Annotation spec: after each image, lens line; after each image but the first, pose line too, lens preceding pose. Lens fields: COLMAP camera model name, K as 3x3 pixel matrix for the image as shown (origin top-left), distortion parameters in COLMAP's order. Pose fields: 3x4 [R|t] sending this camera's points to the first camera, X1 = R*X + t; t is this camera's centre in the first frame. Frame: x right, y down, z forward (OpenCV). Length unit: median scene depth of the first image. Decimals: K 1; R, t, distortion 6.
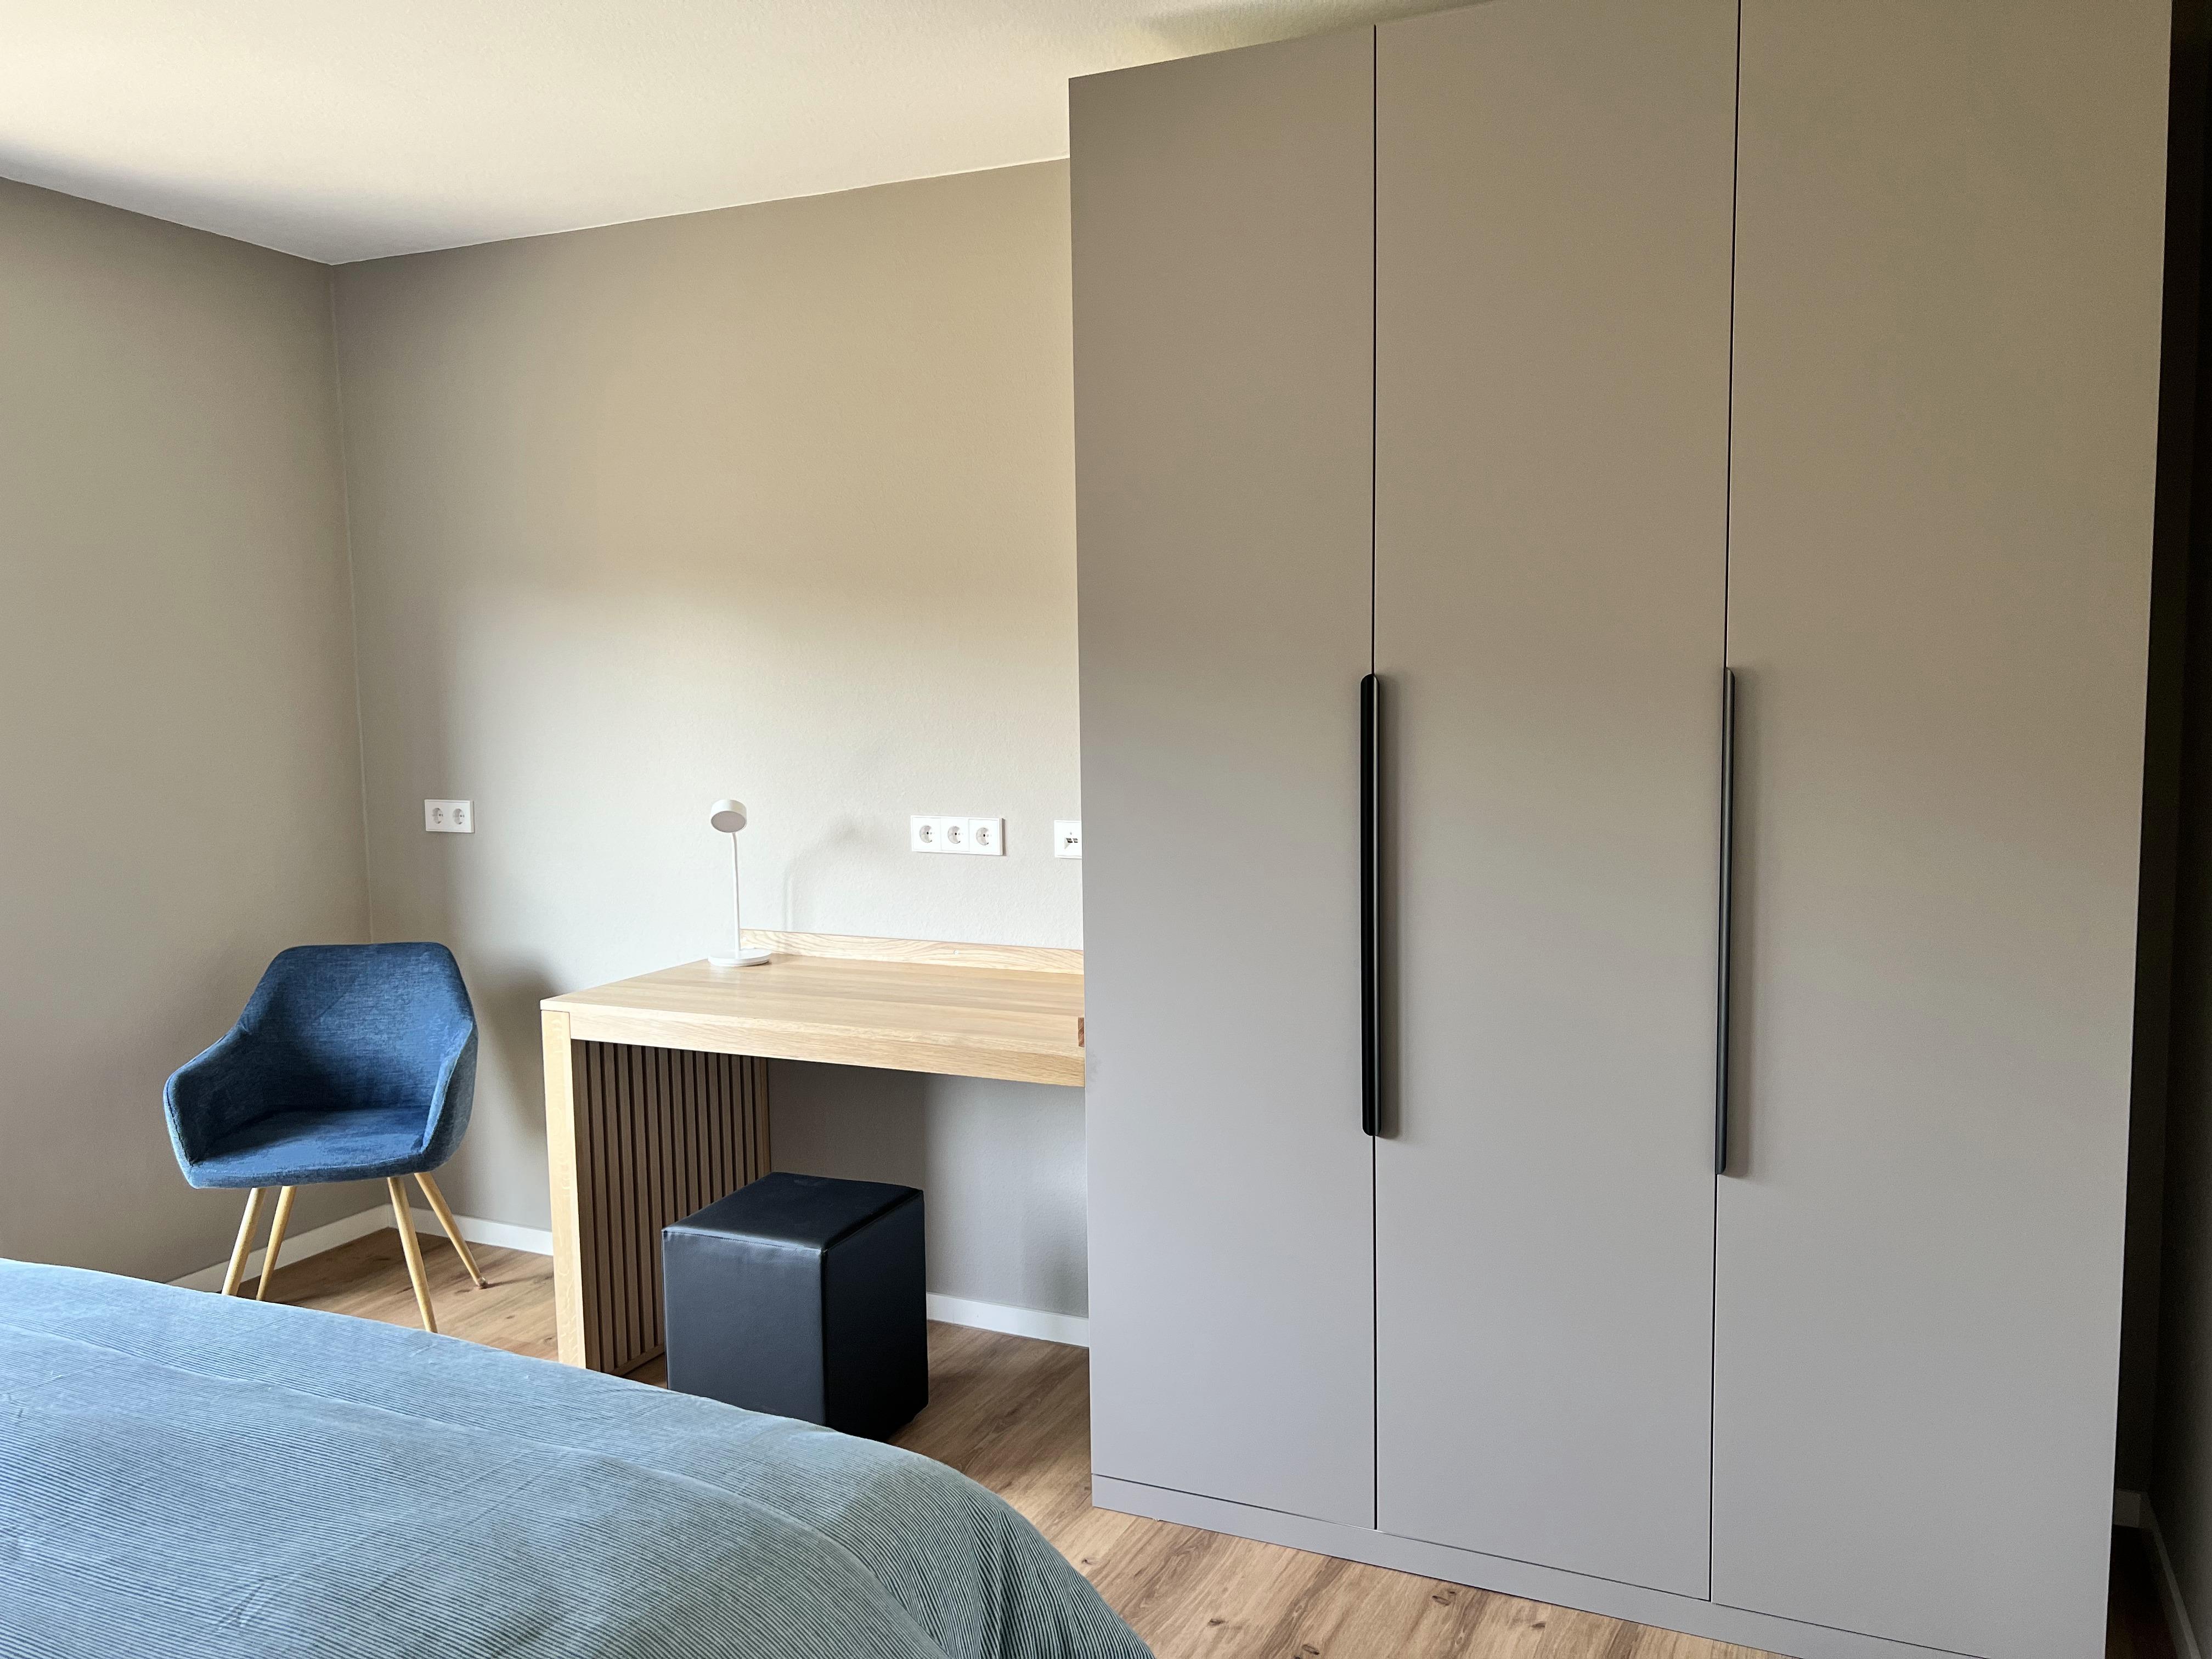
lens RADIAL K [[1672.8, 0, 1110.2], [0, 1672.8, 834.4], [0, 0, 1]] dist [-0.010661, 0.001619]
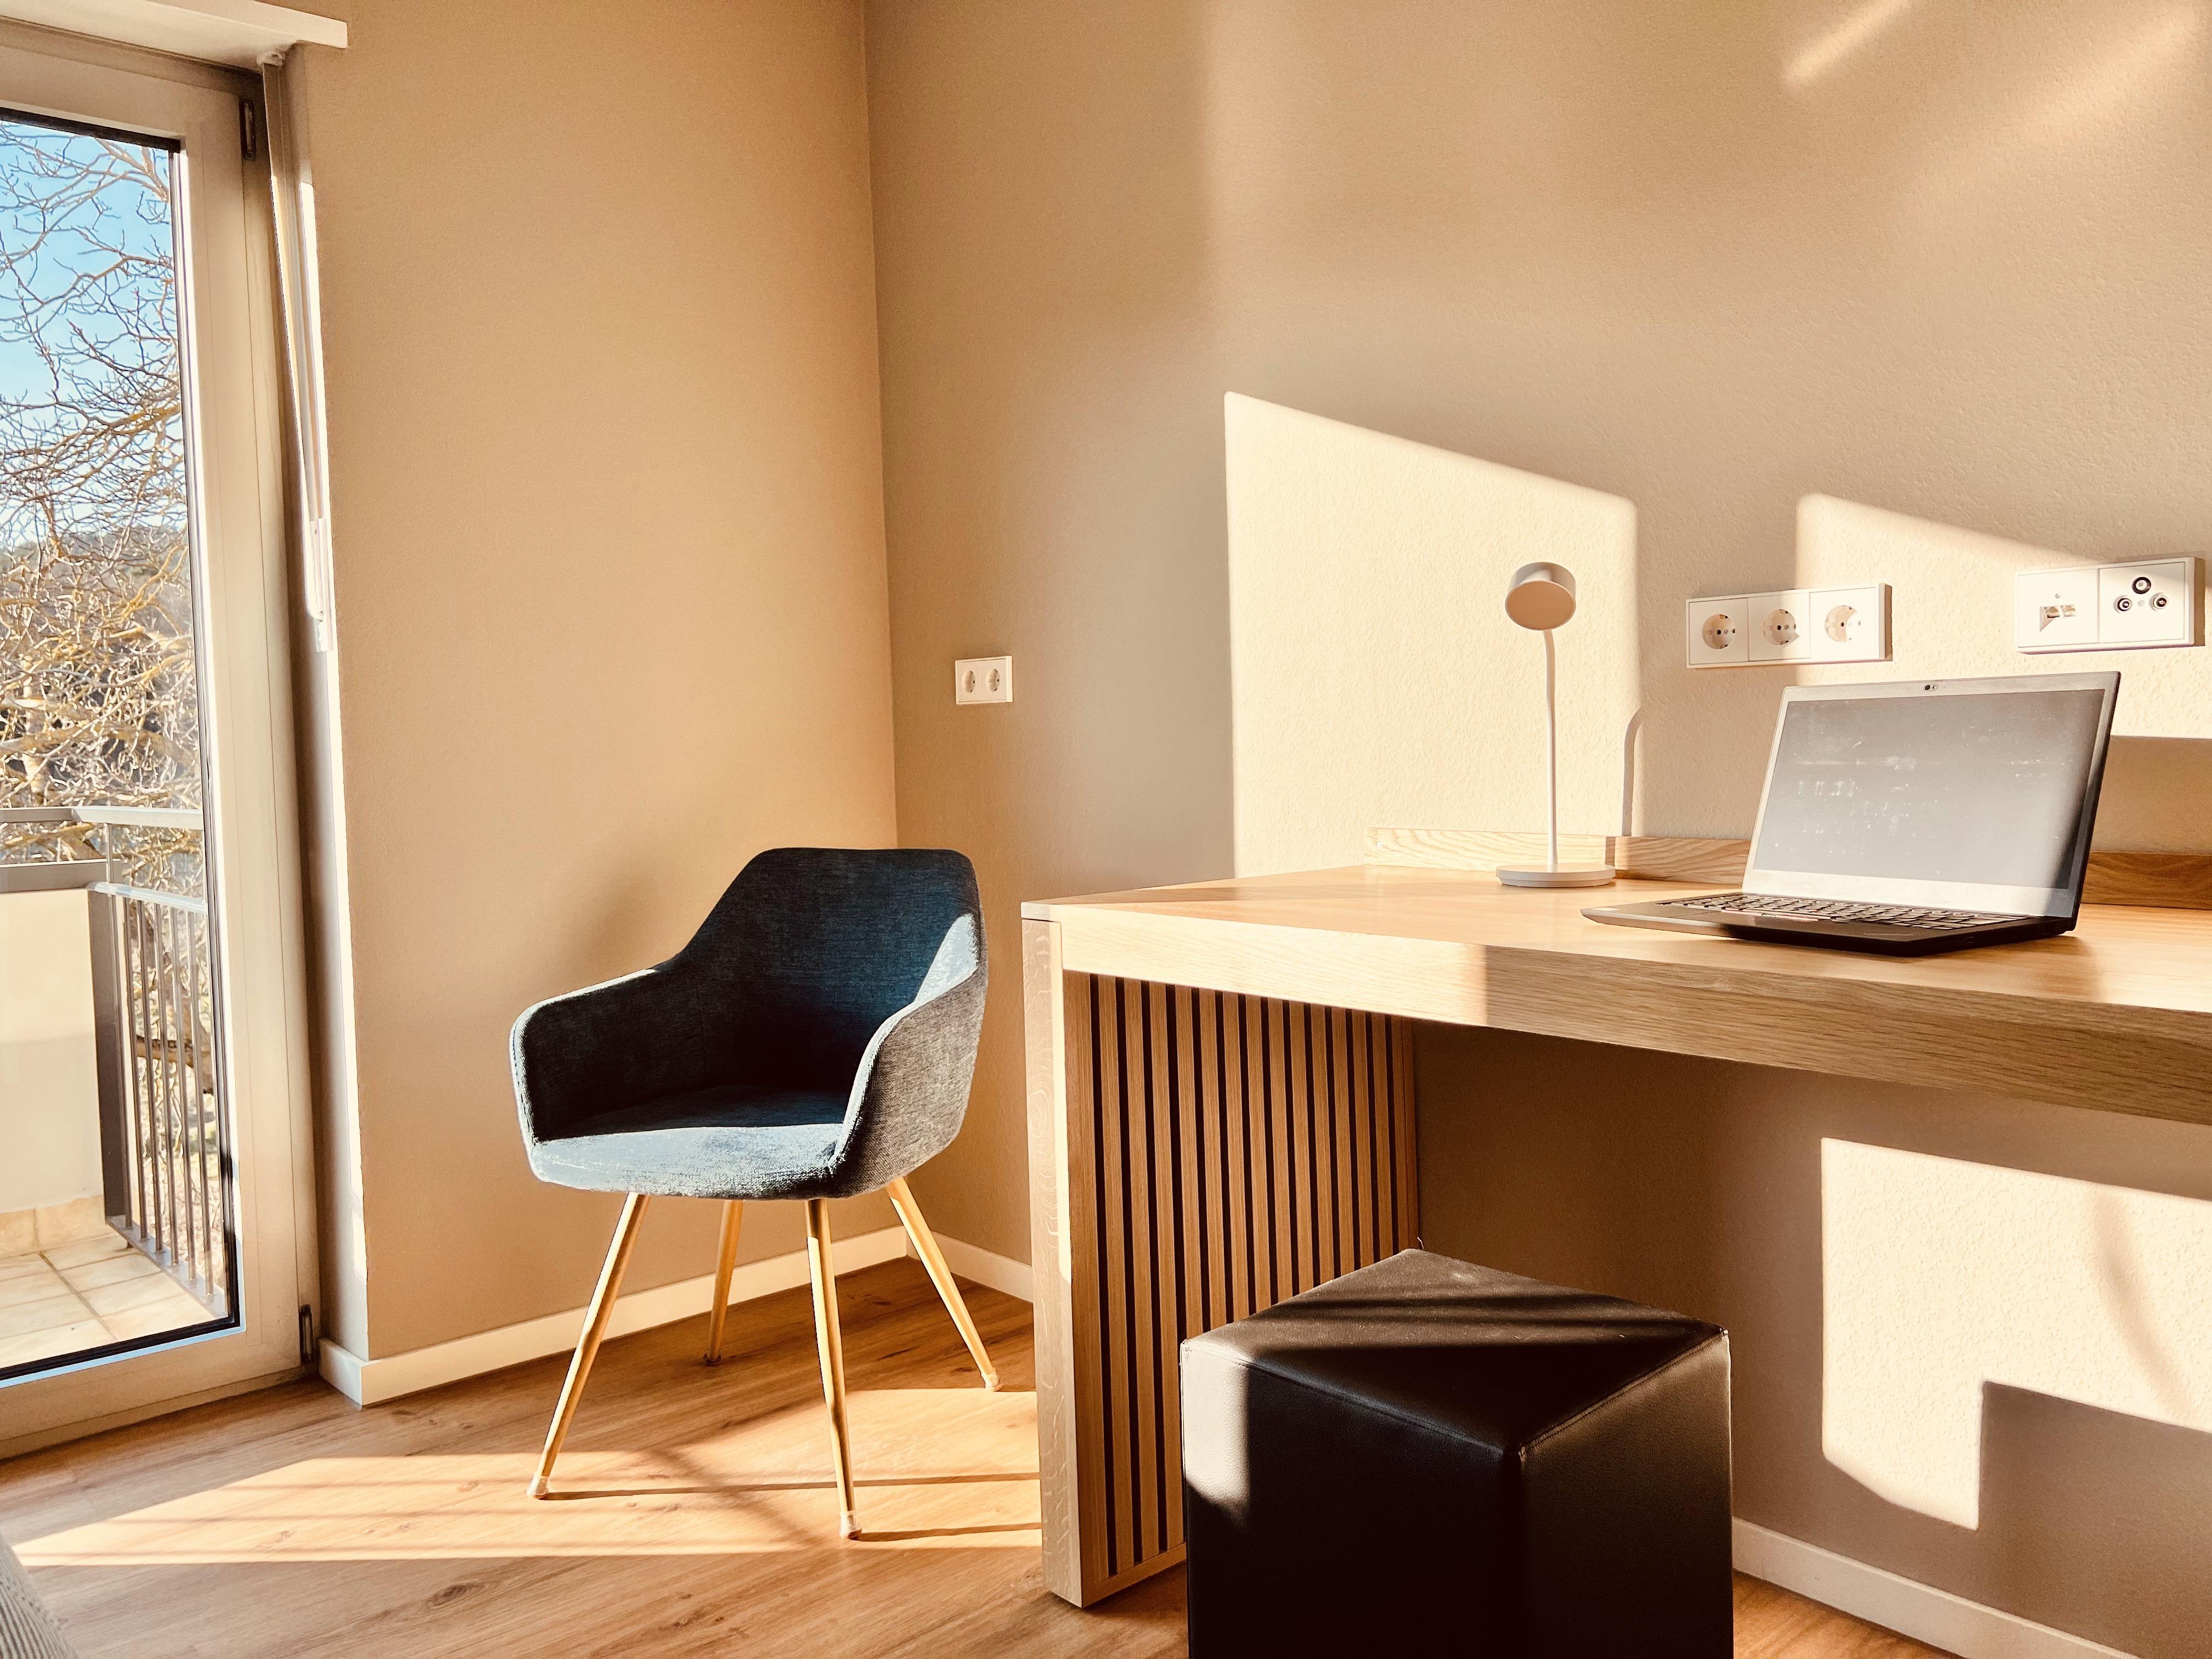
lens RADIAL K [[1672.8, 0, 1109.8], [0, 1672.8, 820.3], [0, 0, 1]] dist [-0.010661, 0.001619]
pose [[0.919478, -0.000866, -0.393141, -0.085111], [-0.009166, 0.999679, -0.023640, 0.079512], [0.393036, 0.025340, 0.919174, 0.460440]]
